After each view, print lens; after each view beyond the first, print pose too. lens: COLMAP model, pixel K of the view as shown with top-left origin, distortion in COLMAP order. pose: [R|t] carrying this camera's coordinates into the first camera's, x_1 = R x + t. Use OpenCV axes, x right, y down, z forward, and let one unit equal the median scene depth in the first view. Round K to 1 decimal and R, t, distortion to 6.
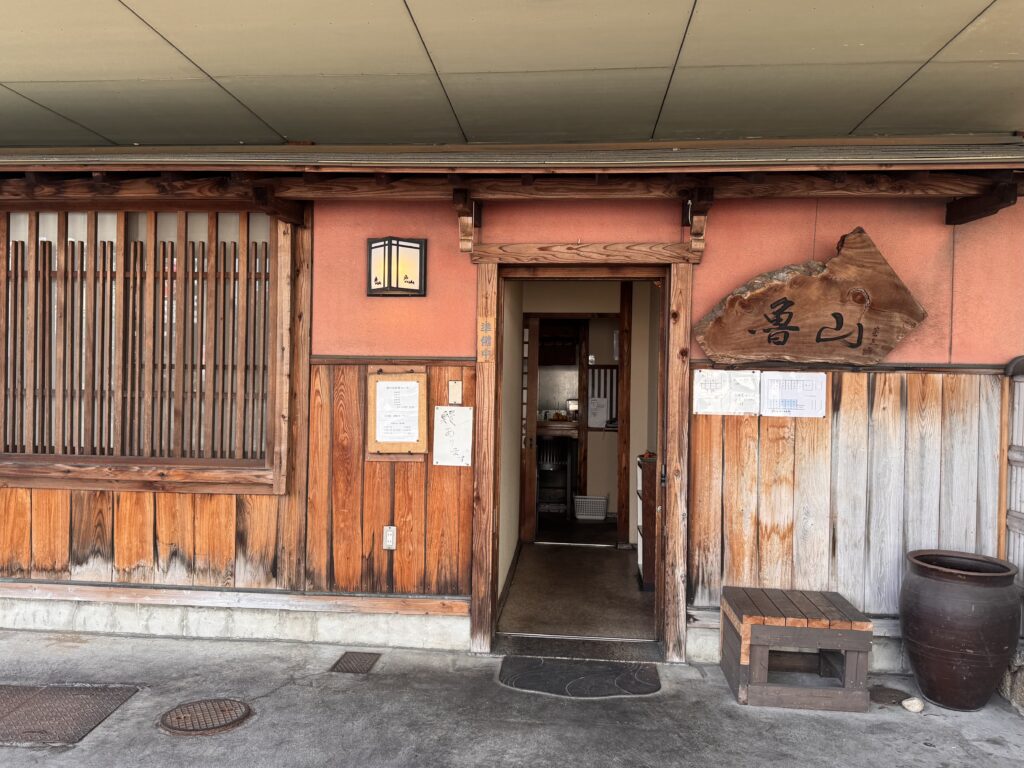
lens RADIAL K [[741.9, 0, 512.0], [0, 741.9, 384.0], [0, 0, 1]] dist [-0.027187, 0.005828]
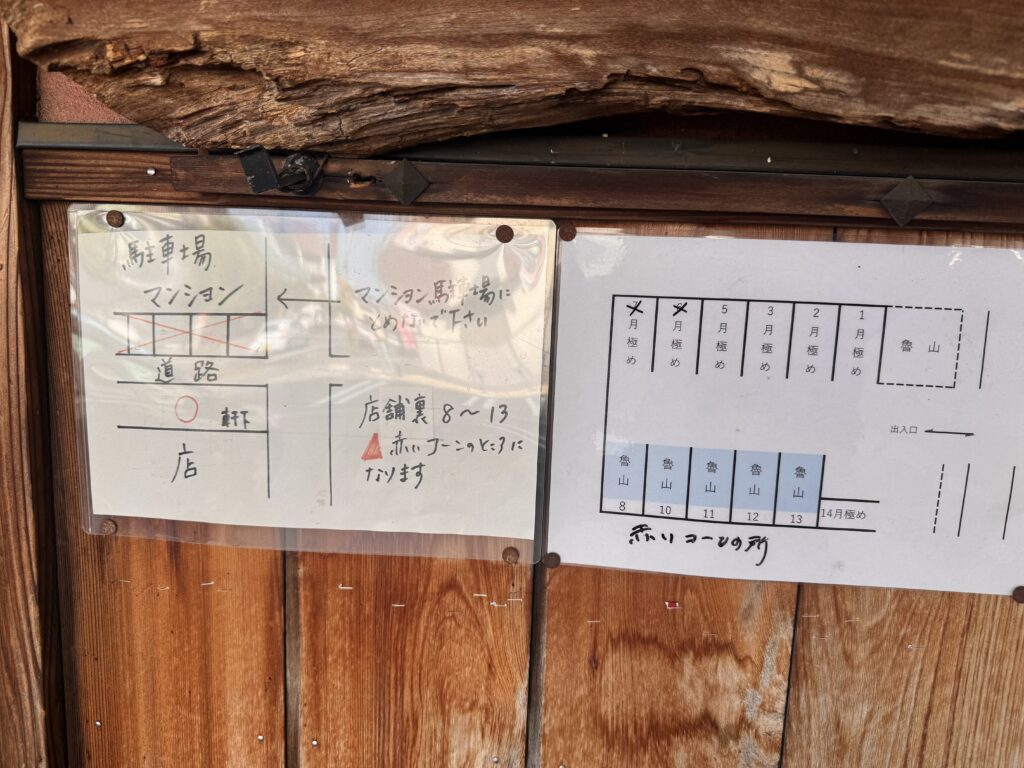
lens RADIAL K [[741.9, 0, 512.0], [0, 741.9, 384.0], [0, 0, 1]] dist [-0.027187, 0.005828]
pose [[0.999112, 0.021869, 0.036003, 0.324505], [-0.025731, 0.993536, 0.110563, -0.004328], [-0.033352, -0.111391, 0.993217, 0.870474]]
